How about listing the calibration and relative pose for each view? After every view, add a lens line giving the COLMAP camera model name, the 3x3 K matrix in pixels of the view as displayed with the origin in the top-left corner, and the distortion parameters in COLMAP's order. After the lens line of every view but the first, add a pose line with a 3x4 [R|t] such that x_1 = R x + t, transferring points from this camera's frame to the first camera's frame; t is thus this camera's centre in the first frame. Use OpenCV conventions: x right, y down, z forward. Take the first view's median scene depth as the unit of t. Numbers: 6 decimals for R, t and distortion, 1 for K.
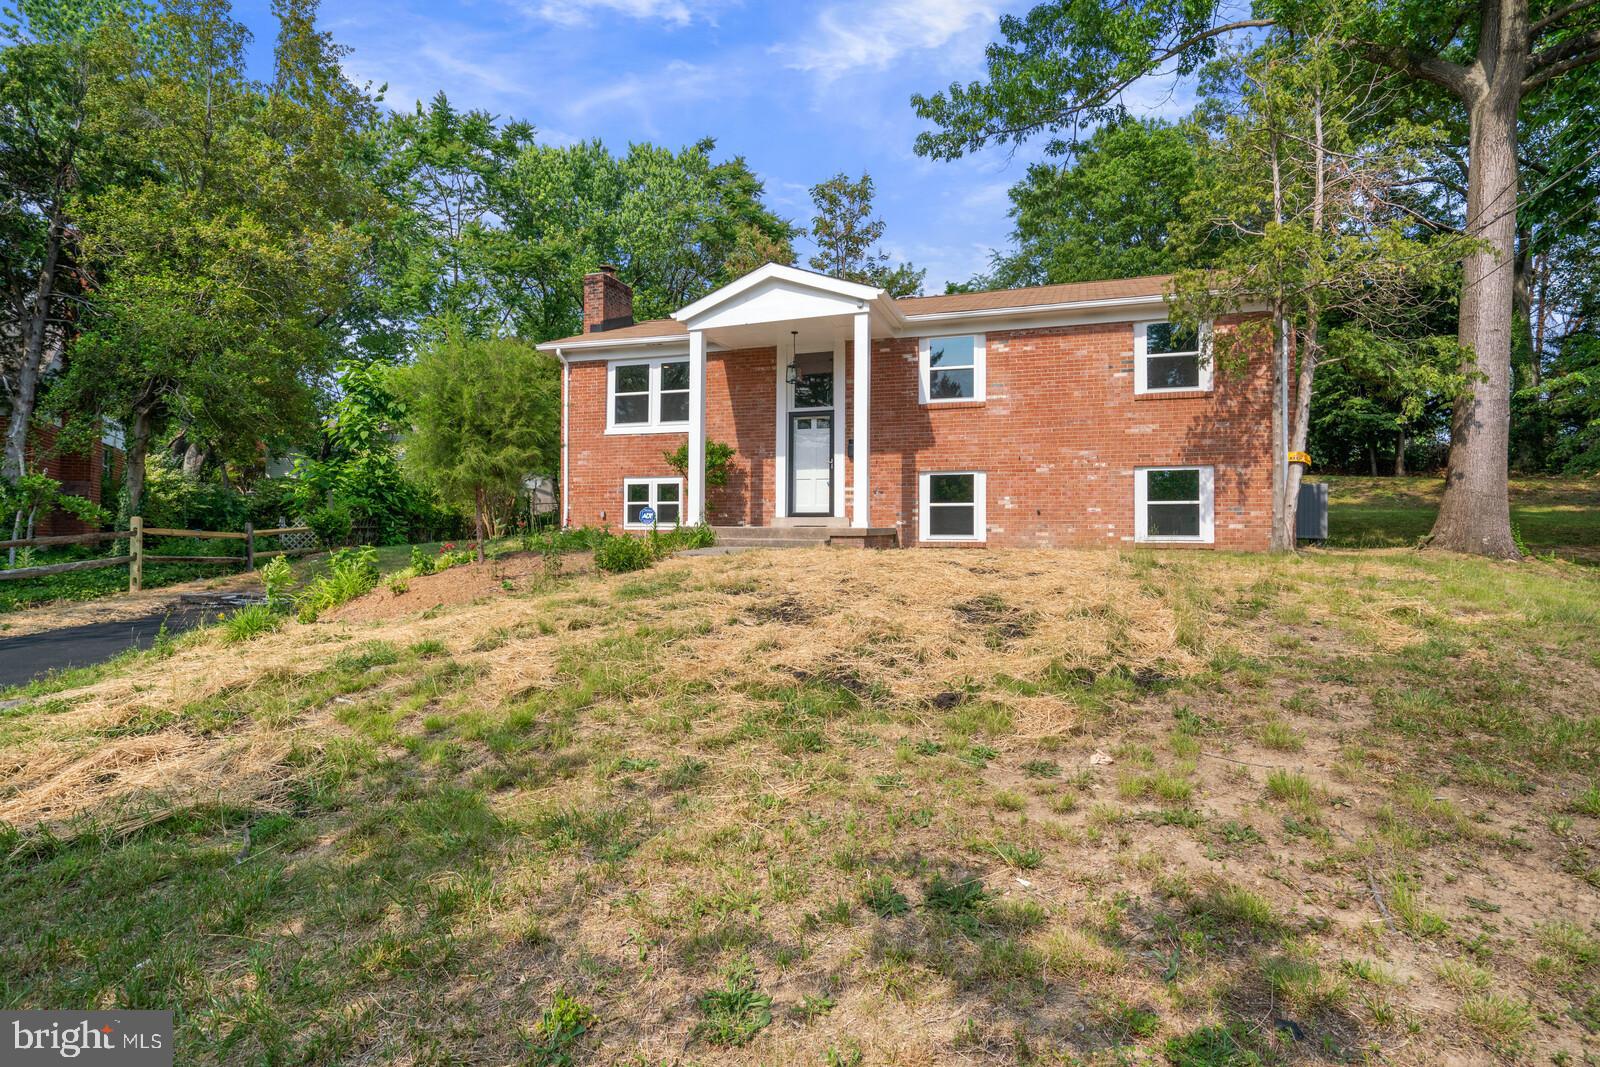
lens RADIAL K [[911.0, 0, 800.2], [0, 911.0, 542.5], [0, 0, 1]] dist [0.005004, 0.000997]
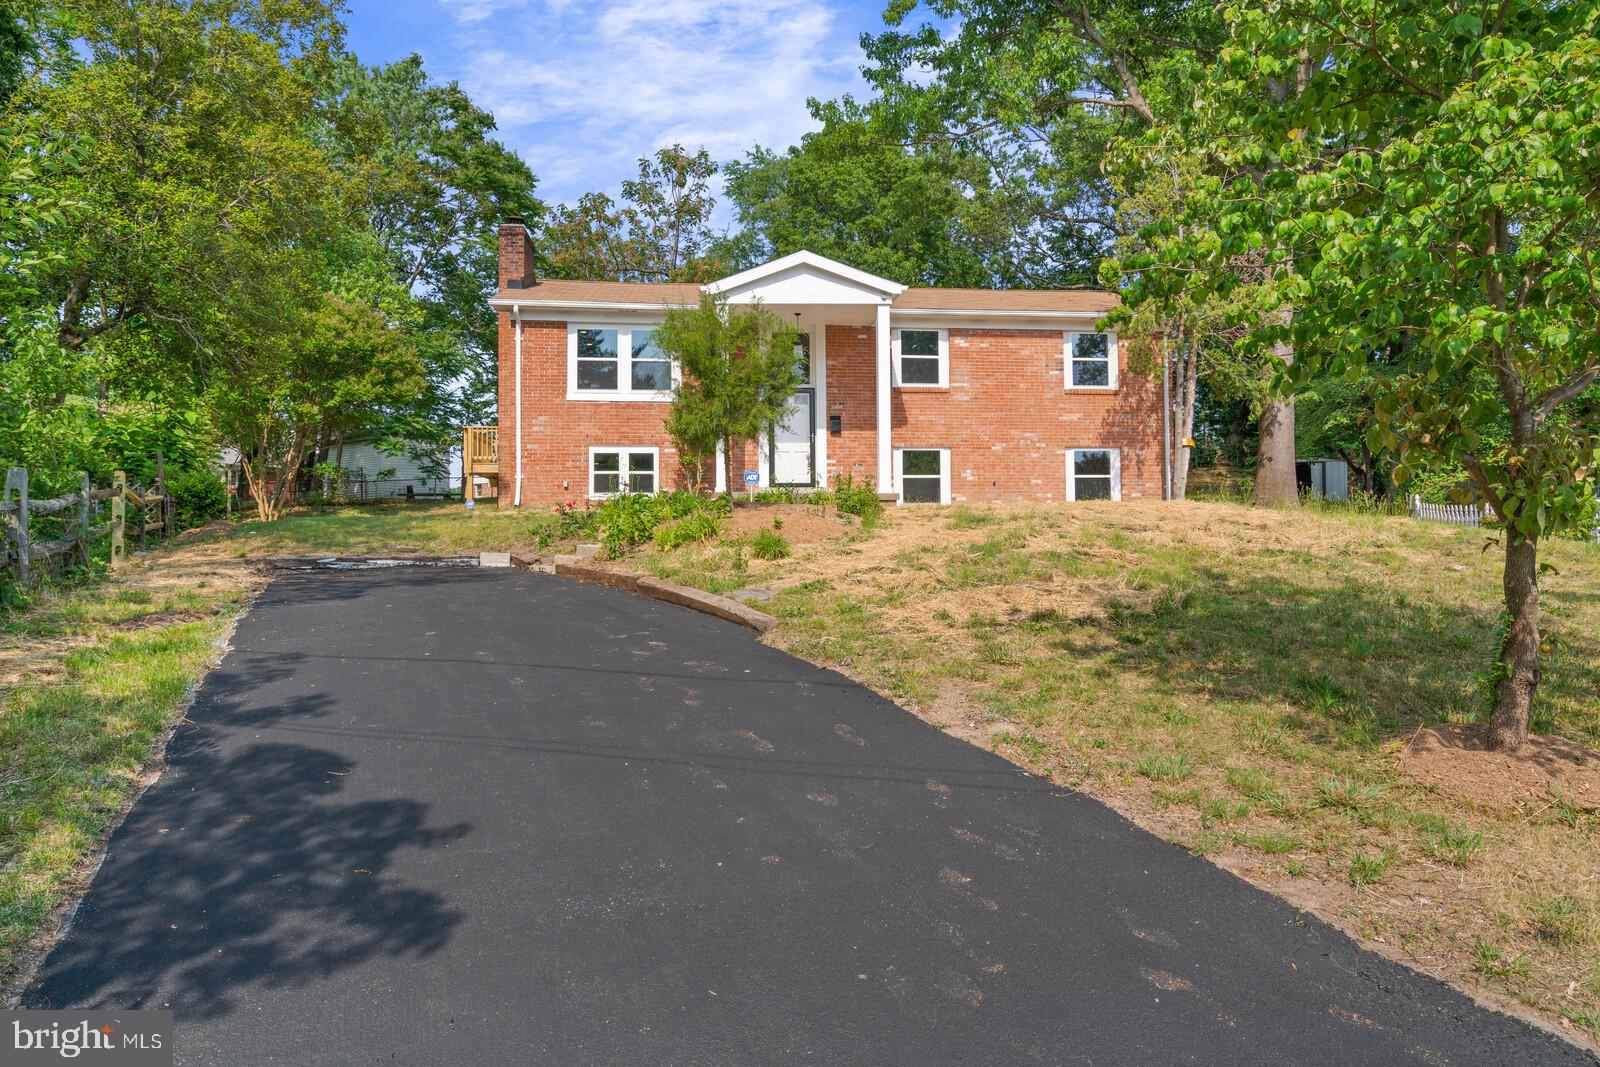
lens RADIAL K [[960.3, 0, 799.2], [0, 960.3, 521.8], [0, 0, 1]] dist [-0.000116, -0.000579]
pose [[0.890100, -0.011636, 0.455616, -0.525114], [0.012617, 0.999920, 0.000888, 0.012340], [-0.455590, 0.004958, 0.890176, -0.002041]]
